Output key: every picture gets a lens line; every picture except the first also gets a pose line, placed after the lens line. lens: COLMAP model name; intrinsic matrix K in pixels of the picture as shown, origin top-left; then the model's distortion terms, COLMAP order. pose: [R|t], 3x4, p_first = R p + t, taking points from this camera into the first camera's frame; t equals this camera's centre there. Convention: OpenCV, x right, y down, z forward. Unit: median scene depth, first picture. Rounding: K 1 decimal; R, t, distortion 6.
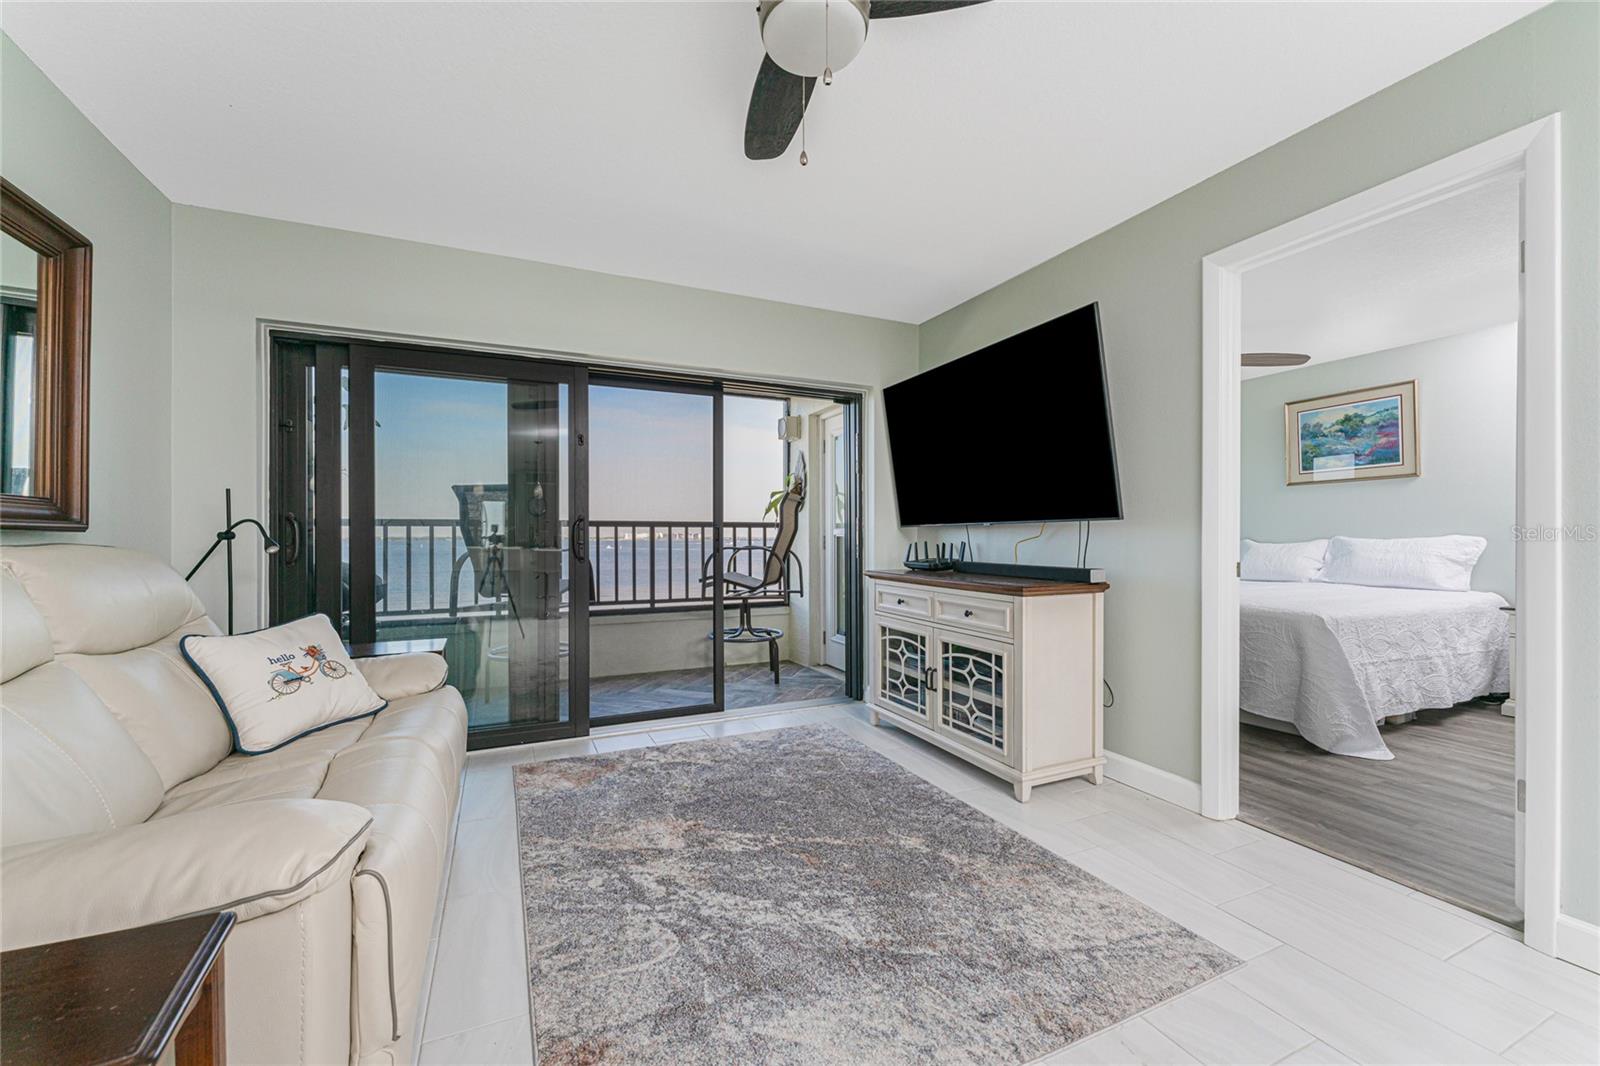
lens RADIAL K [[633.9, 0, 797.2], [0, 633.9, 534.8], [0, 0, 1]] dist [0.007871, -0.002488]
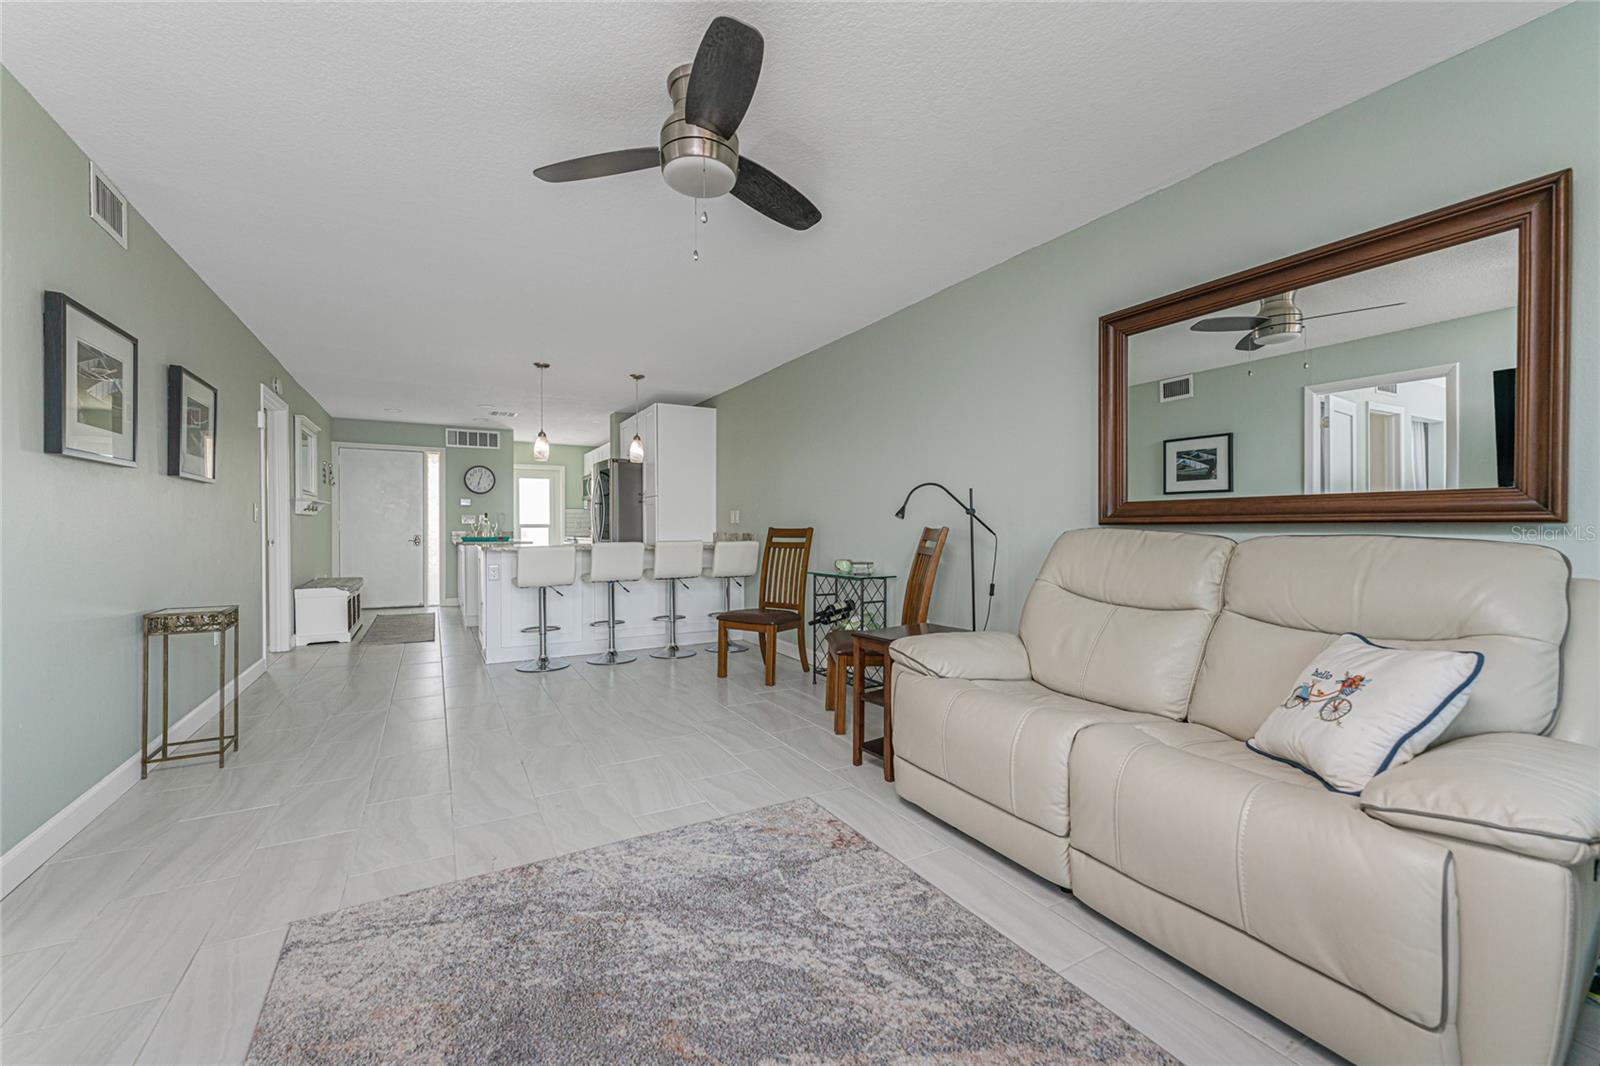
lens RADIAL K [[633.9, 0, 776.4], [0, 633.9, 529.3], [0, 0, 1]] dist [0.007871, -0.002488]
pose [[-0.998263, 0.000249, -0.058910, -0.038344], [0.000285, 1.000000, -0.000591, 0.004149], [0.058910, -0.000607, -0.998263, 1.525425]]
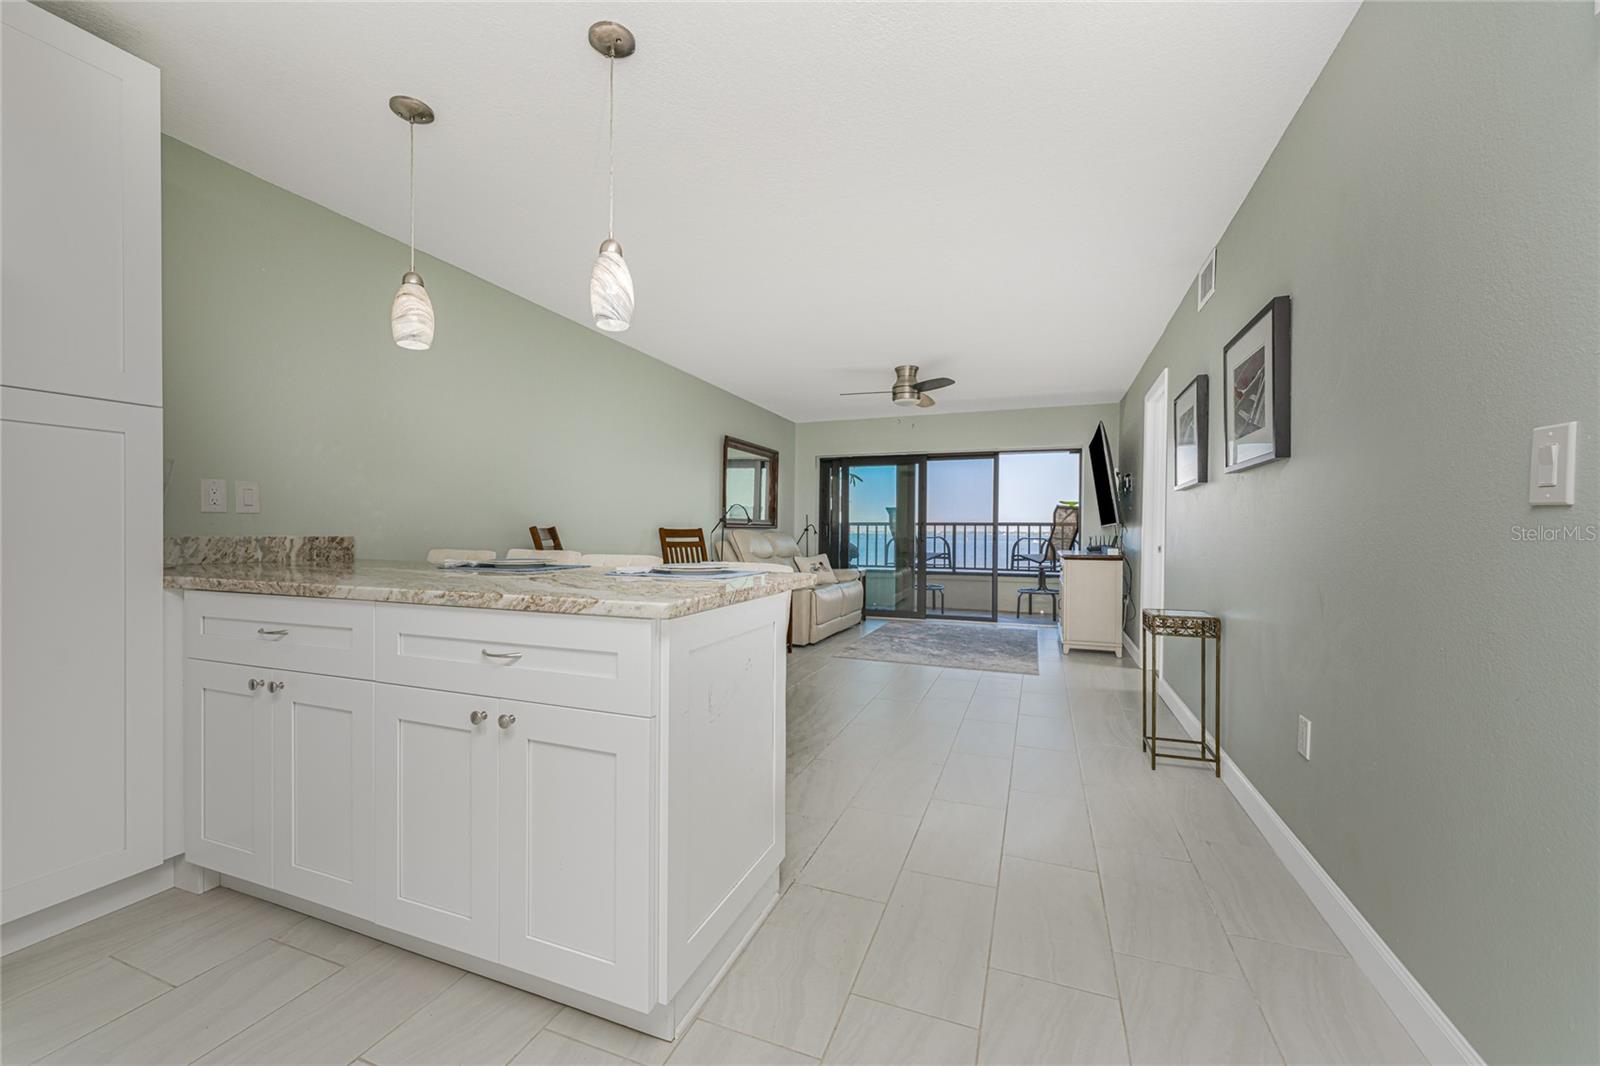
lens RADIAL K [[633.9, 0, 807.4], [0, 633.9, 547.3], [0, 0, 1]] dist [0.007871, -0.002488]
pose [[0.707767, 0.025230, -0.705995, 1.443376], [-0.006496, 0.999552, 0.029209, -0.002805], [0.706416, -0.016087, 0.707614, -1.327405]]
